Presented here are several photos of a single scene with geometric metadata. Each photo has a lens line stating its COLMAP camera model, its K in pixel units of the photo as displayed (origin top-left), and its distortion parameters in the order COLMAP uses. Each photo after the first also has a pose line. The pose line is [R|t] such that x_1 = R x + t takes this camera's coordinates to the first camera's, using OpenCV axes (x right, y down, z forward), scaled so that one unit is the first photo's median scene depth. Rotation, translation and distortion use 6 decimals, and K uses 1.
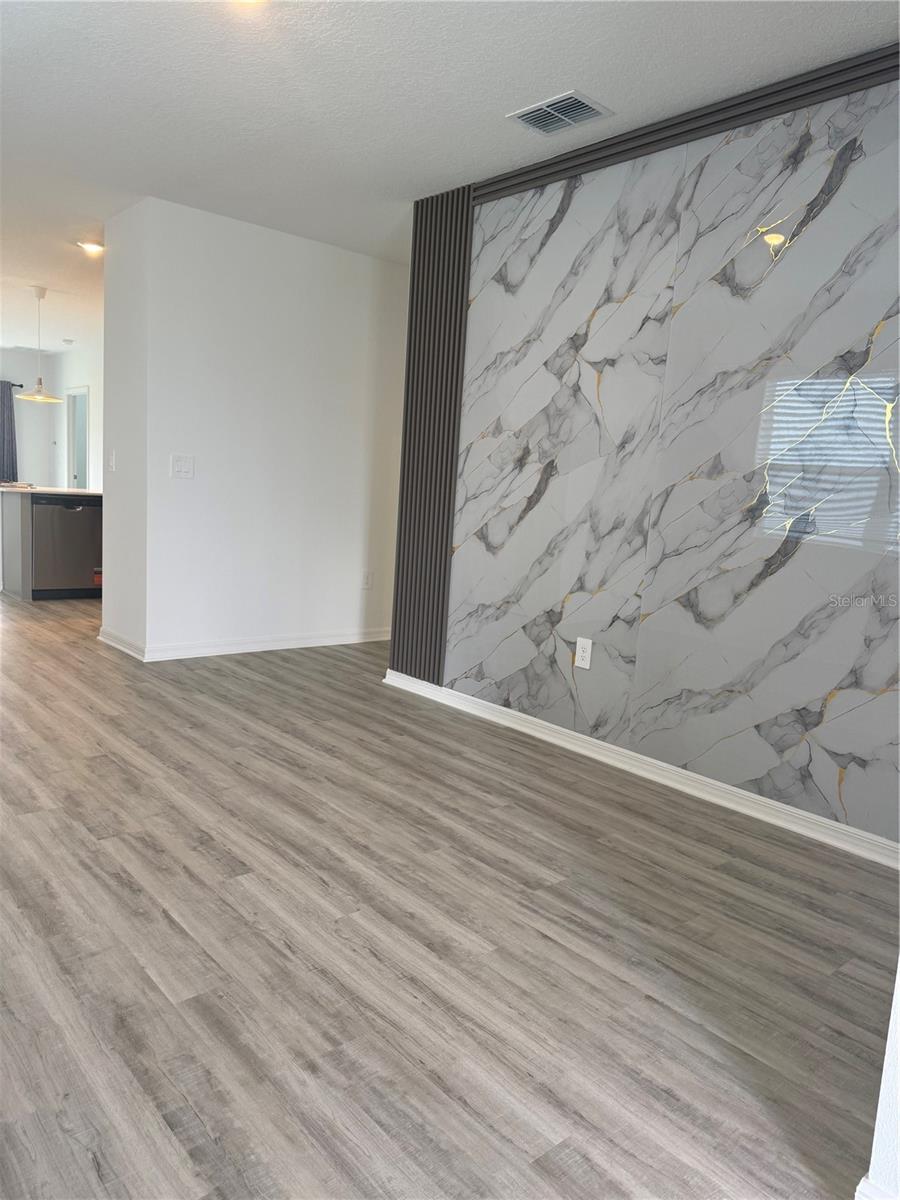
lens RADIAL K [[848.0, 0, 450.0], [0, 848.0, 600.0], [0, 0, 1]] dist [0.074259, -0.081736]
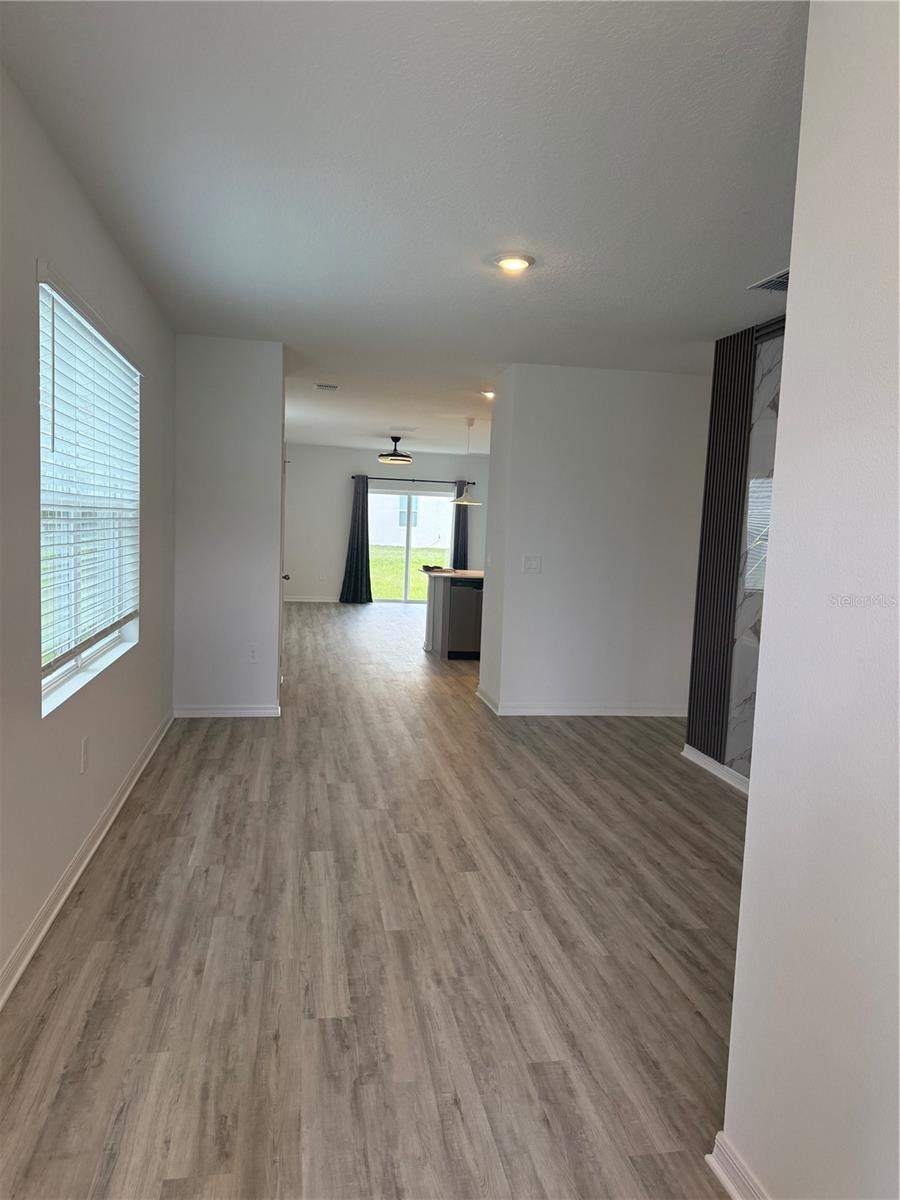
lens RADIAL K [[856.0, 0, 450.0], [0, 856.0, 600.0], [0, 0, 1]] dist [0.076663, -0.088917]
pose [[0.864750, 0.028848, -0.501374, 0.333619], [-0.064103, 0.996523, -0.053223, -0.039503], [0.498095, 0.078164, 0.863592, -0.222329]]
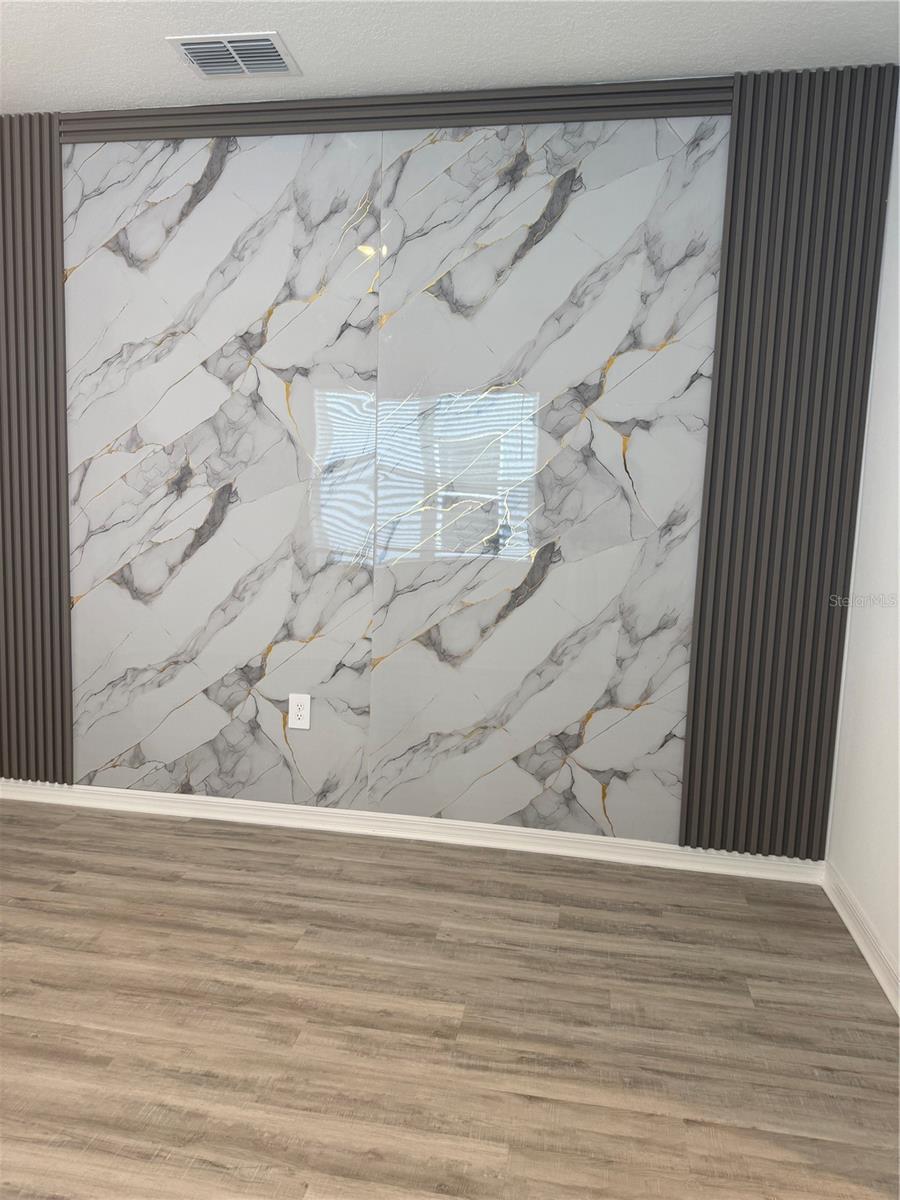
lens RADIAL K [[856.0, 0, 450.0], [0, 856.0, 600.0], [0, 0, 1]] dist [0.076663, -0.088917]
pose [[0.779670, -0.111172, 0.616243, -0.280557], [0.100964, 0.993556, 0.051501, -0.089746], [-0.617998, 0.022064, 0.785870, 0.266193]]
